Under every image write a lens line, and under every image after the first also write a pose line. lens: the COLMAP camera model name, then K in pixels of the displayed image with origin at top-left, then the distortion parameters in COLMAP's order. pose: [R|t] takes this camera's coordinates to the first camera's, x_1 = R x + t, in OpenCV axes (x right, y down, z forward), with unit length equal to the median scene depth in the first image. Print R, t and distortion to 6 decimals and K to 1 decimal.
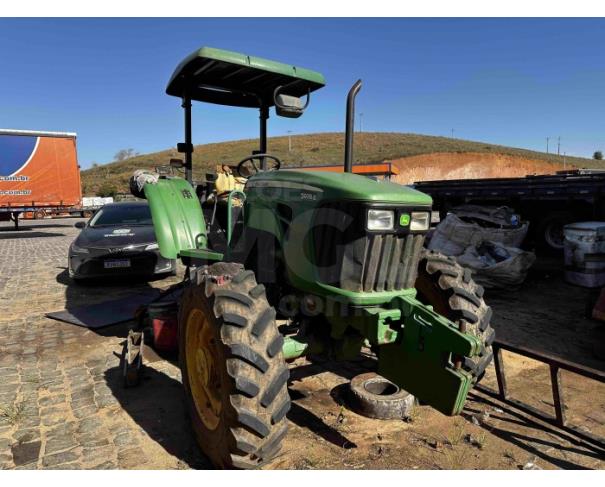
lens RADIAL K [[422.7, 0, 302.5], [0, 422.7, 243.5], [0, 0, 1]] dist [0.052215, -0.058990]
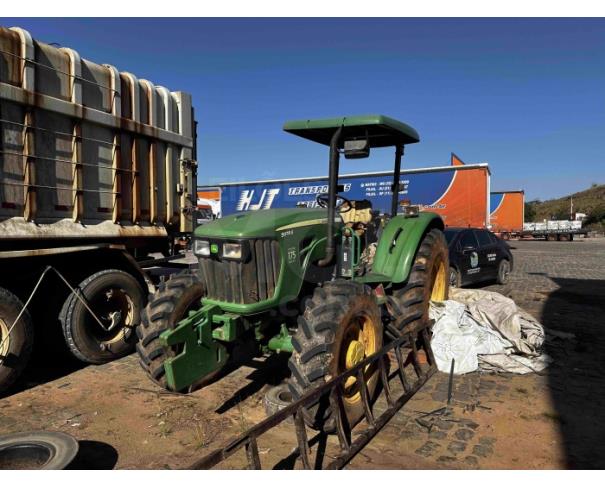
lens RADIAL K [[422.1, 0, 305.5], [0, 422.1, 246.4], [0, 0, 1]] dist [0.065254, -0.083769]
pose [[0.499405, 0.050814, -0.864877, 0.996806], [-0.090308, 0.995894, 0.006365, -0.061713], [0.861649, 0.074927, 0.501943, 0.363353]]
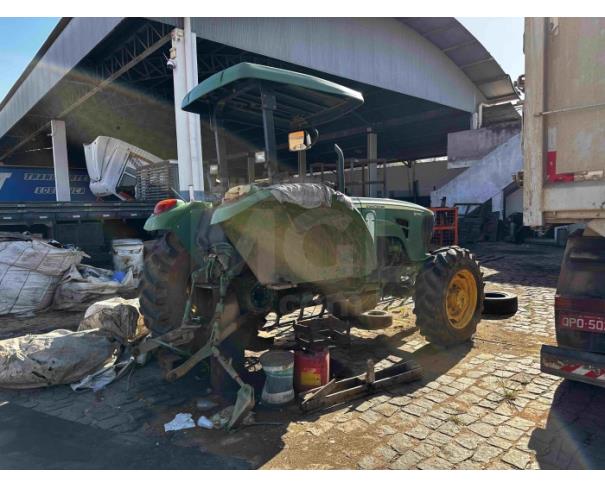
lens RADIAL K [[423.9, 0, 302.5], [0, 423.9, 245.7], [0, 0, 1]] dist [0.072887, -0.093348]
pose [[-0.187928, -0.061970, 0.980226, -1.384698], [0.123533, 0.988591, 0.086182, -0.151607], [-0.974383, 0.137286, -0.178128, 1.384195]]
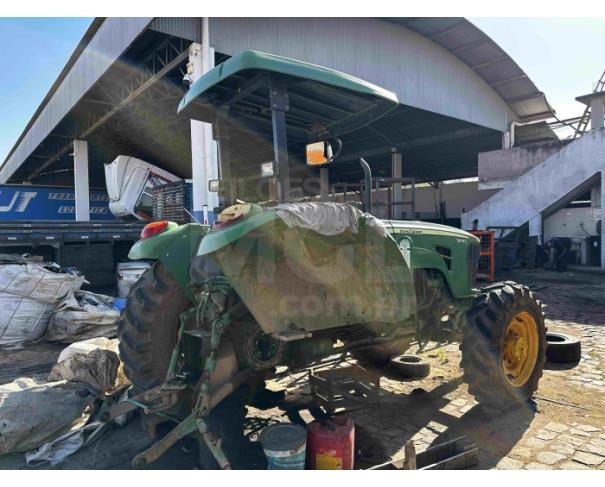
lens RADIAL K [[422.7, 0, 302.5], [0, 422.7, 243.5], [0, 0, 1]] dist [0.052215, -0.058990]
pose [[-0.136364, -0.011407, 0.990593, -1.147508], [0.114175, 0.993090, 0.027153, -0.161512], [-0.984057, 0.116804, -0.134120, 1.328913]]
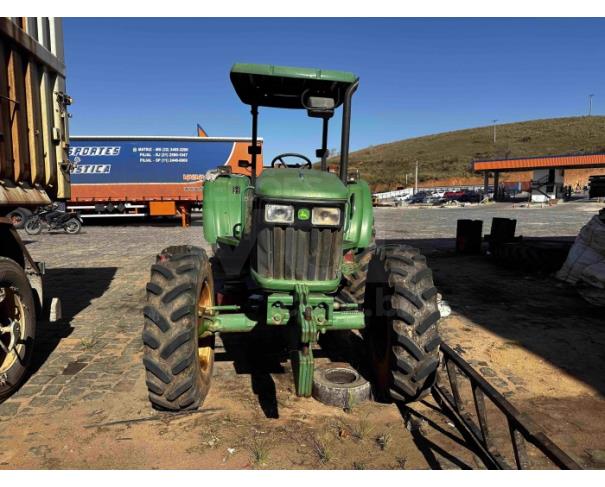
lens RADIAL K [[422.1, 0, 305.5], [0, 422.1, 246.4], [0, 0, 1]] dist [0.065254, -0.083769]
pose [[0.902552, 0.060585, -0.426298, 0.452177], [-0.053745, 0.998160, 0.028068, -0.003287], [0.427214, -0.002421, 0.904147, 0.020971]]
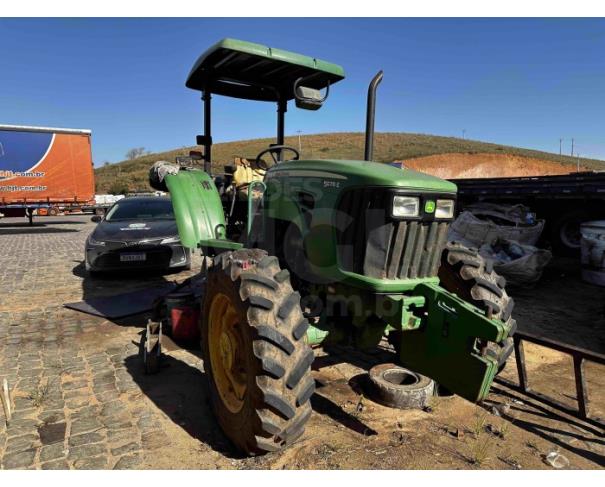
lens RADIAL K [[422.7, 0, 302.5], [0, 422.7, 243.5], [0, 0, 1]] dist [0.052215, -0.058990]
pose [[0.999726, 0.011143, -0.020596, -0.023859], [-0.011141, 0.999938, 0.000235, 0.021514], [0.020597, -0.000005, 0.999788, -0.004755]]
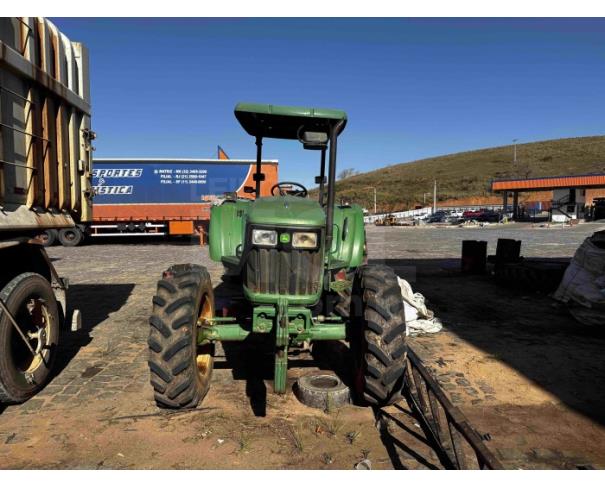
lens RADIAL K [[421.3, 0, 306.8], [0, 421.3, 248.6], [0, 0, 1]] dist [0.082717, -0.118820]
pose [[0.884173, 0.048785, -0.464606, 0.566297], [-0.059587, 0.998186, -0.008584, -0.011598], [0.463345, 0.035274, 0.885476, -0.053821]]
